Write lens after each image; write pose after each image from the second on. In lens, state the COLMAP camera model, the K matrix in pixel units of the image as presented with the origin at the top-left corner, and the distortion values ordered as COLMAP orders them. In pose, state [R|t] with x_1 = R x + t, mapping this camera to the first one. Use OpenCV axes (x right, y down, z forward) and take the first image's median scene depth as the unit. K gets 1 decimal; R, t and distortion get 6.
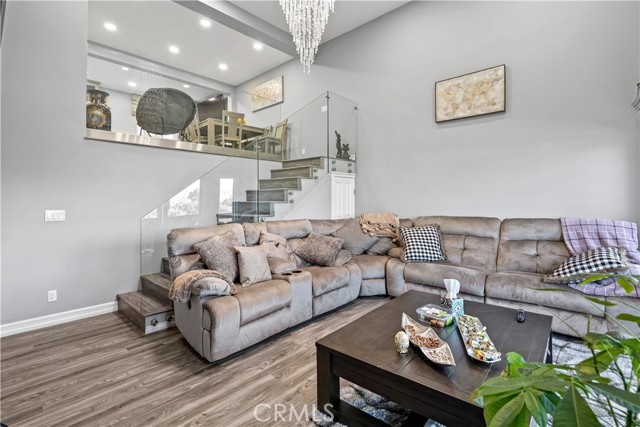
lens RADIAL K [[304.3, 0, 319.3], [0, 304.3, 200.0], [0, 0, 1]] dist [-0.002737, 0.000561]
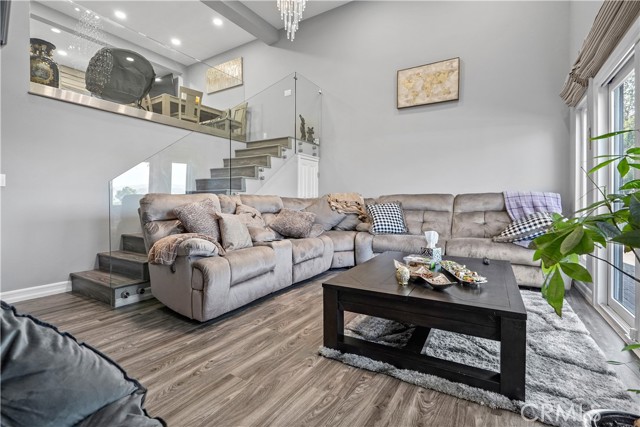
lens RADIAL K [[300.5, 0, 318.1], [0, 300.5, 209.7], [0, 0, 1]] dist [-0.002560, 0.000560]
pose [[0.982400, 0.001852, 0.186781, -0.113059], [-0.007012, 0.999612, 0.026970, 0.095335], [-0.186659, -0.027805, 0.982031, -0.004176]]
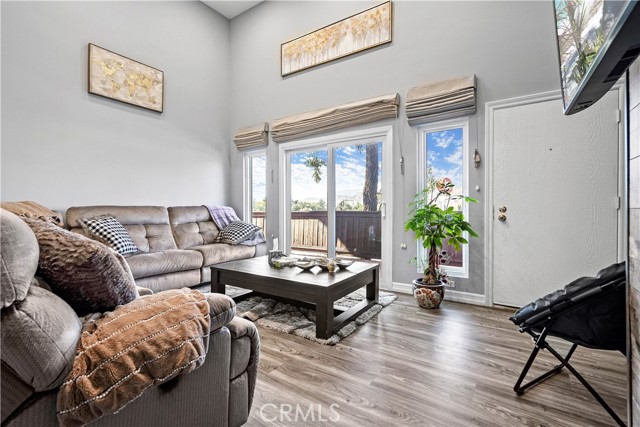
lens RADIAL K [[297.0, 0, 320.0], [0, 297.0, 213.5], [0, 0, 1]] dist [-0.001860, 0.000028]
pose [[-0.142709, -0.007304, 0.989738, -0.623111], [-0.004940, 0.999966, 0.006668, 0.080177], [-0.989752, -0.003937, -0.142740, 0.617423]]
